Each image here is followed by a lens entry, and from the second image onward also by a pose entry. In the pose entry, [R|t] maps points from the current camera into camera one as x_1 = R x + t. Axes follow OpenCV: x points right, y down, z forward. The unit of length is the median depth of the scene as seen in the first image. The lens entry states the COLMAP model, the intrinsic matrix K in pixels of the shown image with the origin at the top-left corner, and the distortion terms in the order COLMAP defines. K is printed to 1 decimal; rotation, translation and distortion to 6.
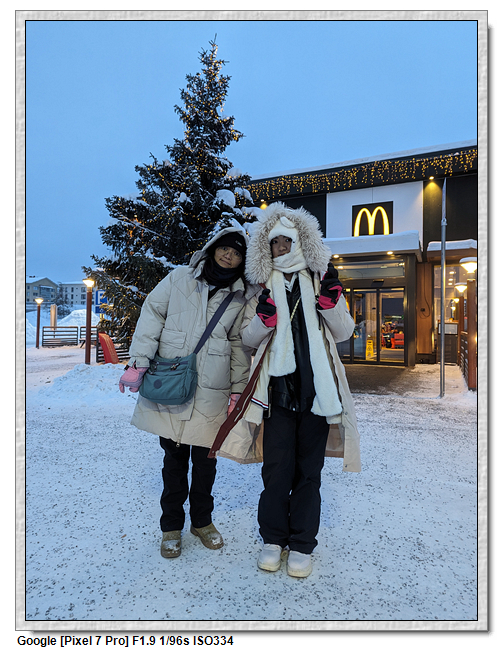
lens RADIAL K [[426.4, 0, 249.9], [0, 426.4, 315.0], [0, 0, 1]] dist [0.035708, -0.004060]
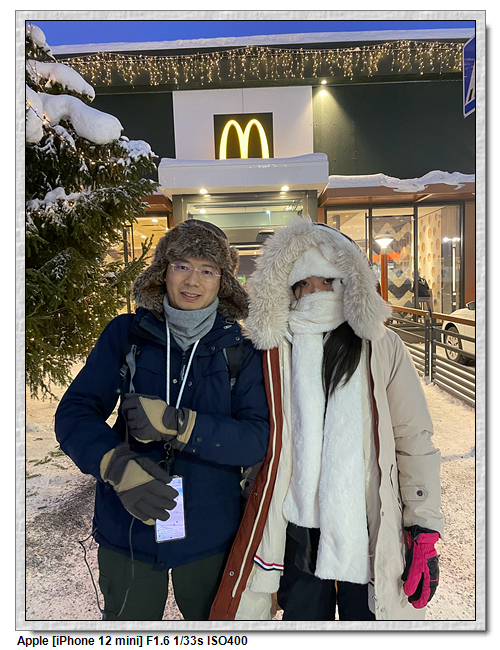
lens RADIAL K [[453.3, 0, 259.1], [0, 453.3, 316.3], [0, 0, 1]] dist [0.100972, -0.128735]
pose [[0.909138, -0.072362, 0.410160, -0.014064], [0.031705, 0.993958, 0.105084, -0.027500], [-0.415286, -0.082532, 0.905940, 0.426178]]
